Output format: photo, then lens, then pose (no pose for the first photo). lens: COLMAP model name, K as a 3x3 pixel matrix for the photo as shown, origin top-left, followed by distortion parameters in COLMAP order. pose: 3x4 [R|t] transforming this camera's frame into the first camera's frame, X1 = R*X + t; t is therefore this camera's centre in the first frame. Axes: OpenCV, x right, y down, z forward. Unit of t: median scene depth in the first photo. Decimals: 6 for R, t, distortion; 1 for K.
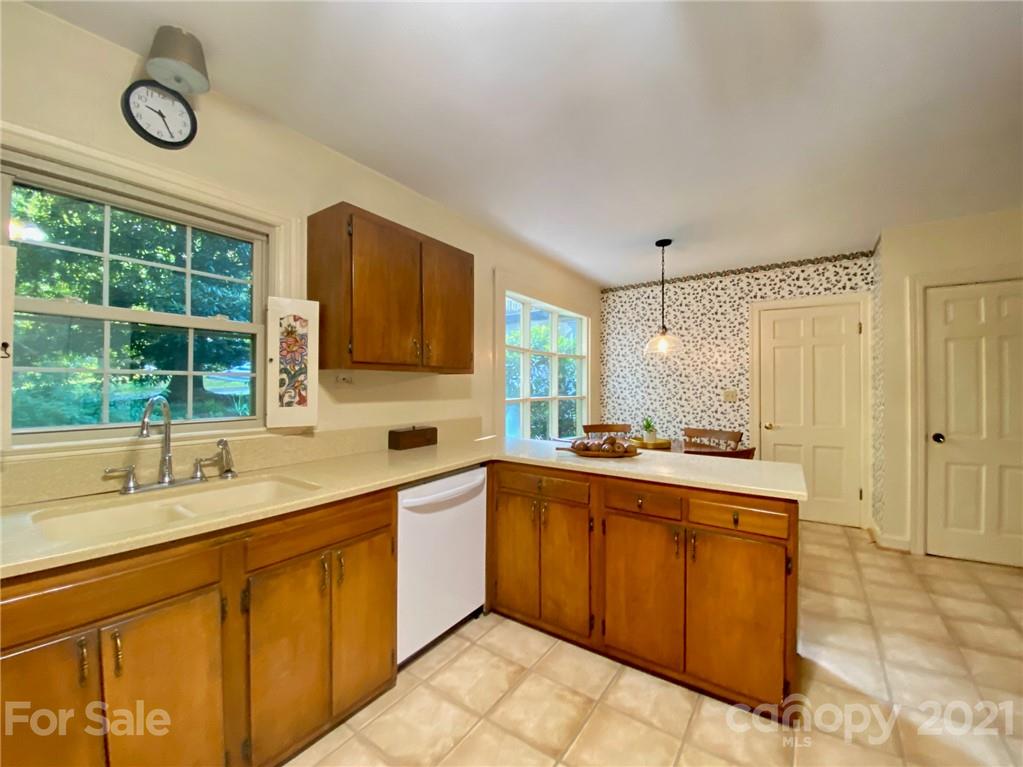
lens RADIAL K [[411.0, 0, 508.9], [0, 411.0, 384.0], [0, 0, 1]] dist [0.025529, -0.023709]
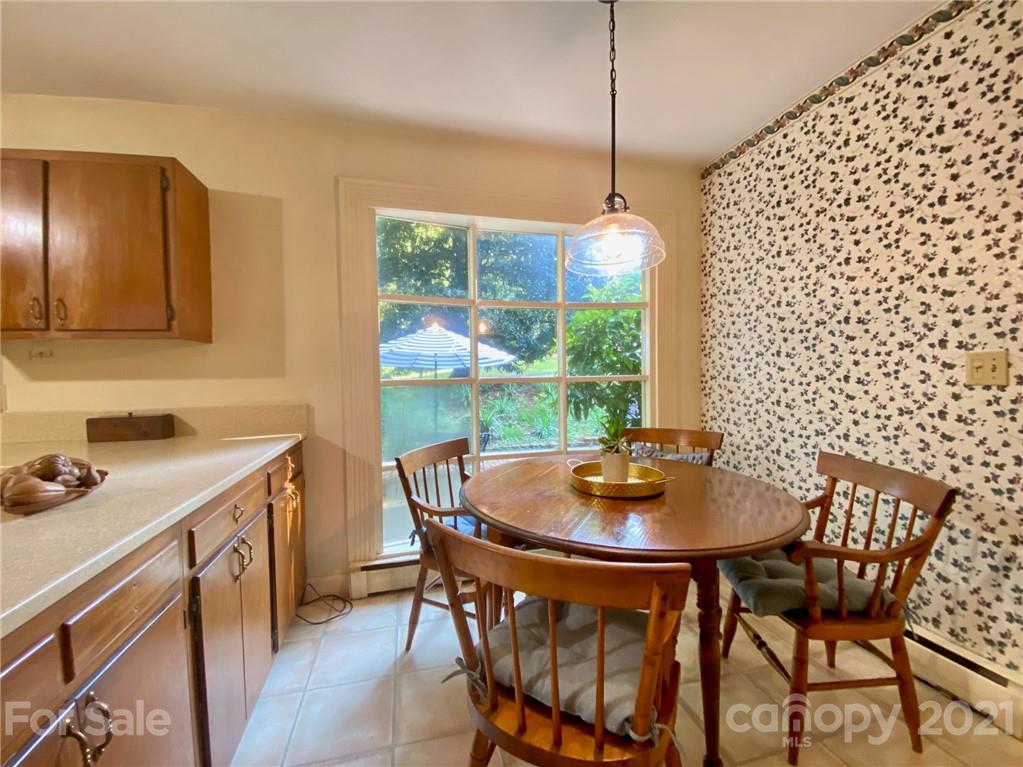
lens RADIAL K [[414.3, 0, 508.8], [0, 414.3, 383.8], [0, 0, 1]] dist [0.014553, -0.016849]
pose [[0.756346, 0.002374, -0.654167, 0.955035], [0.020468, 0.999418, 0.027291, 0.051408], [0.653851, -0.034031, 0.755858, 1.058149]]
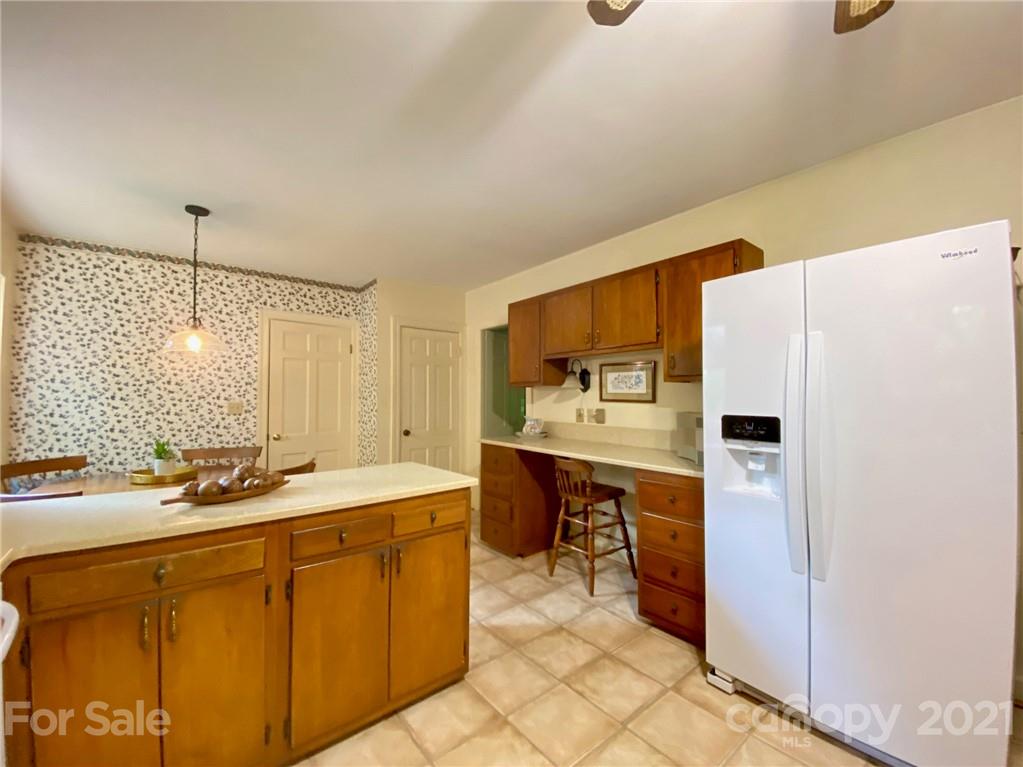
lens RADIAL K [[414.3, 0, 508.8], [0, 414.3, 383.8], [0, 0, 1]] dist [0.014553, -0.016849]
pose [[0.272277, 0.031268, 0.961711, -0.346979], [-0.005759, 0.999507, -0.030866, 0.004064], [-0.962202, 0.002866, 0.272322, 0.390847]]
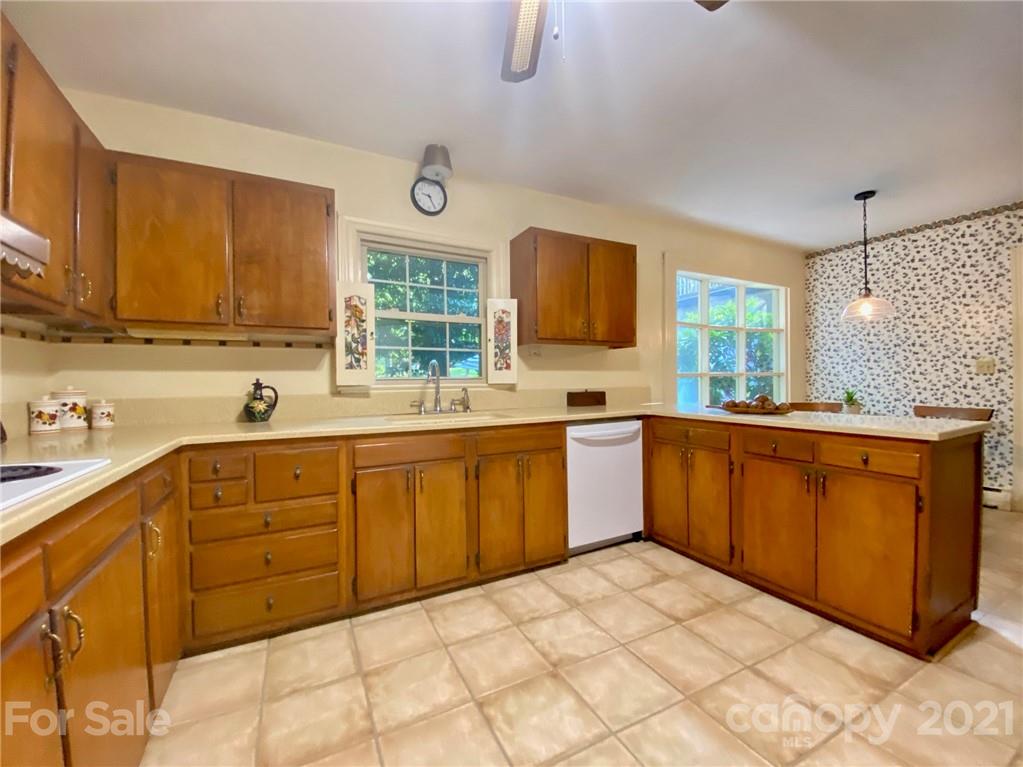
lens RADIAL K [[411.0, 0, 508.9], [0, 411.0, 384.0], [0, 0, 1]] dist [0.025529, -0.023709]
pose [[0.882700, -0.008154, -0.469866, 0.183046], [0.016269, 0.999780, 0.013213, 0.077112], [0.469655, -0.019307, 0.882639, -0.282772]]
